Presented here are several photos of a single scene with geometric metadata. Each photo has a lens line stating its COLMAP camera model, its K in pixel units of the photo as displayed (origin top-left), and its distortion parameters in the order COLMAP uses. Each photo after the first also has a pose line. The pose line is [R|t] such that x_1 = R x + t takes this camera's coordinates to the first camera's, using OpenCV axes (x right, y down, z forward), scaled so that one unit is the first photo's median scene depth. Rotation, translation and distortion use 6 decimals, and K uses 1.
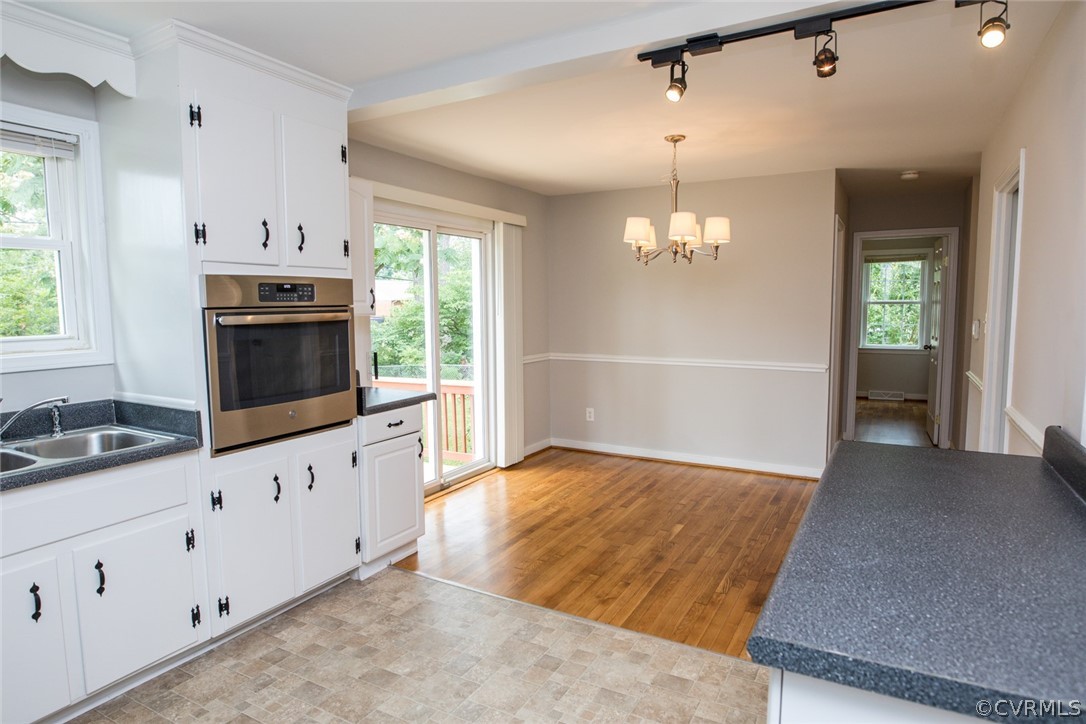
lens RADIAL K [[626.3, 0, 543.0], [0, 626.3, 362.0], [0, 0, 1]] dist [-0.021214, -0.002156]
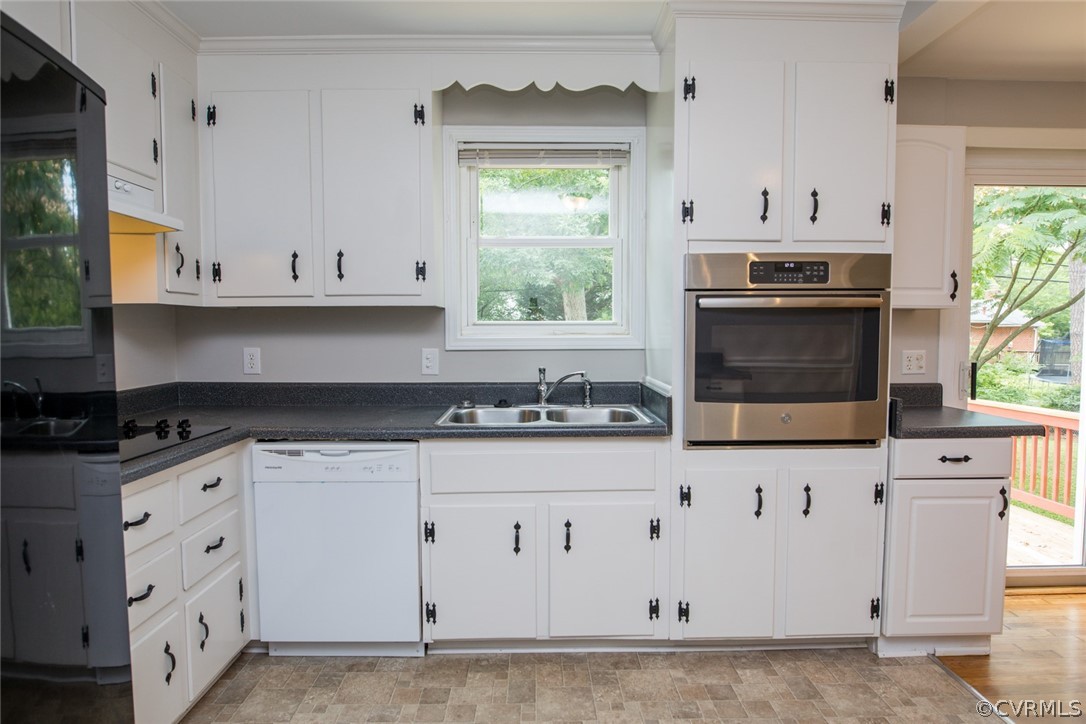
lens RADIAL K [[626.3, 0, 543.0], [0, 626.3, 362.0], [0, 0, 1]] dist [-0.021214, -0.002156]
pose [[0.501844, 0.053543, -0.863300, 0.101753], [-0.084822, 0.996318, 0.012485, 0.017204], [0.860789, 0.066962, 0.504537, 0.198379]]
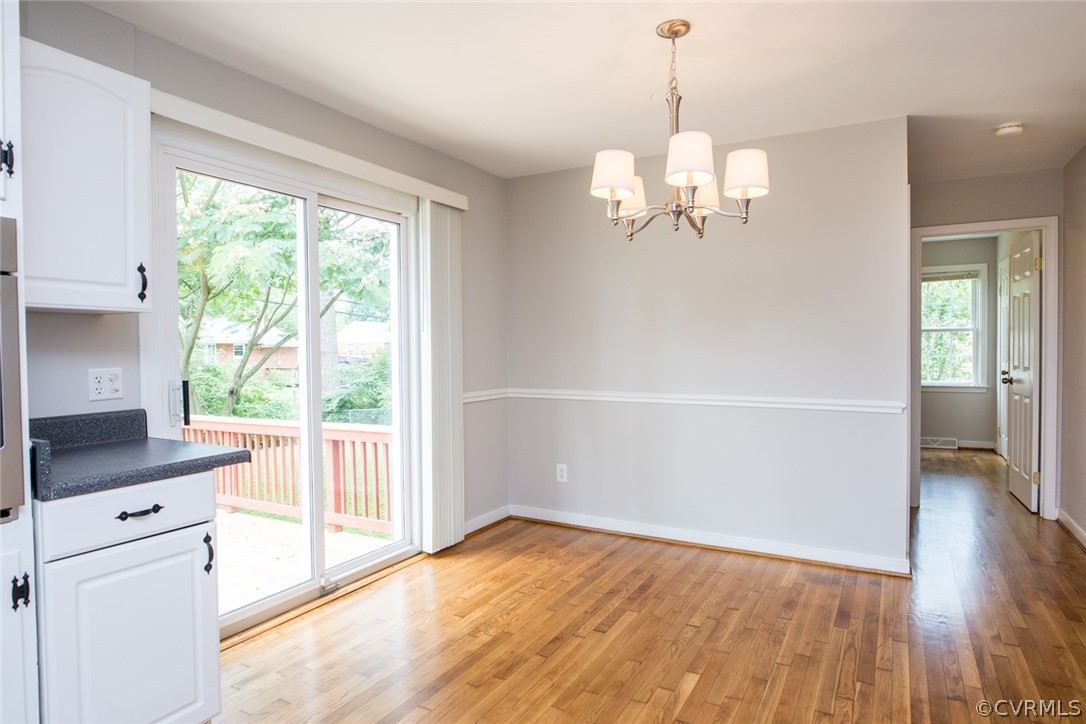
lens RADIAL K [[626.3, 0, 543.0], [0, 626.3, 362.0], [0, 0, 1]] dist [-0.021214, -0.002156]
pose [[0.999998, -0.001551, -0.000935, 0.078589], [0.001482, 0.997524, -0.070306, 0.009420], [0.001042, 0.070304, 0.997525, 0.389120]]
